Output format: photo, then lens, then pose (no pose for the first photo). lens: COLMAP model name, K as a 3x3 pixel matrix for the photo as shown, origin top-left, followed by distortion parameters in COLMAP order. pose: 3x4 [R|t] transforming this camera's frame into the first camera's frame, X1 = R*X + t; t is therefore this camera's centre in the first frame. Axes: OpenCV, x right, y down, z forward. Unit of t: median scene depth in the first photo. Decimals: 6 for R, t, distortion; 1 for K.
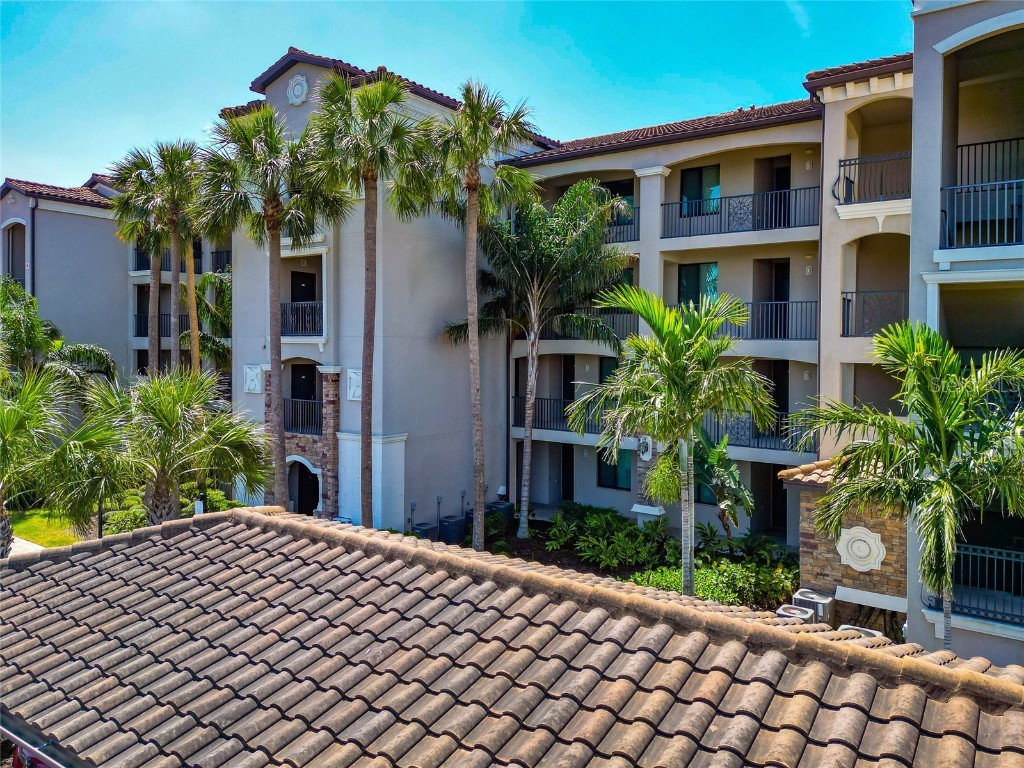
lens RADIAL K [[753.6, 0, 511.6], [0, 753.6, 381.3], [0, 0, 1]] dist [0.043249, -0.012143]
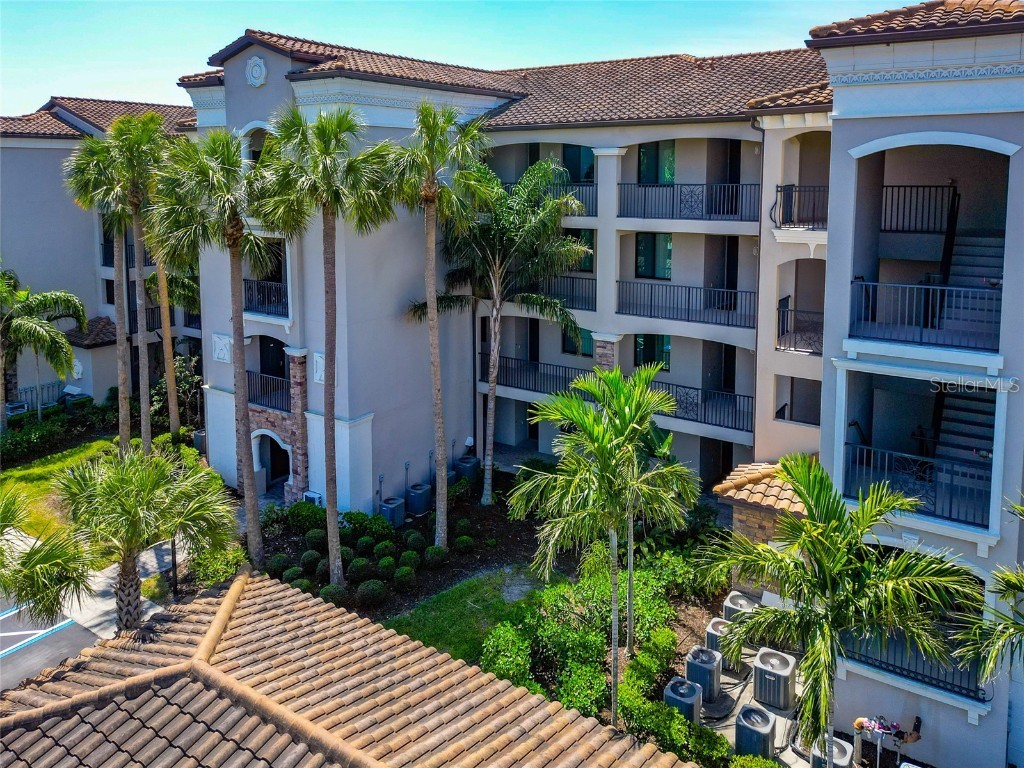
lens RADIAL K [[752.9, 0, 527.9], [0, 752.9, 279.6], [0, 0, 1]] dist [0.056230, -0.040060]
pose [[0.999065, -0.009682, 0.042132, 0.031196], [0.006409, 0.996999, 0.077144, -0.188643], [-0.042753, -0.076802, 0.996129, -0.031227]]
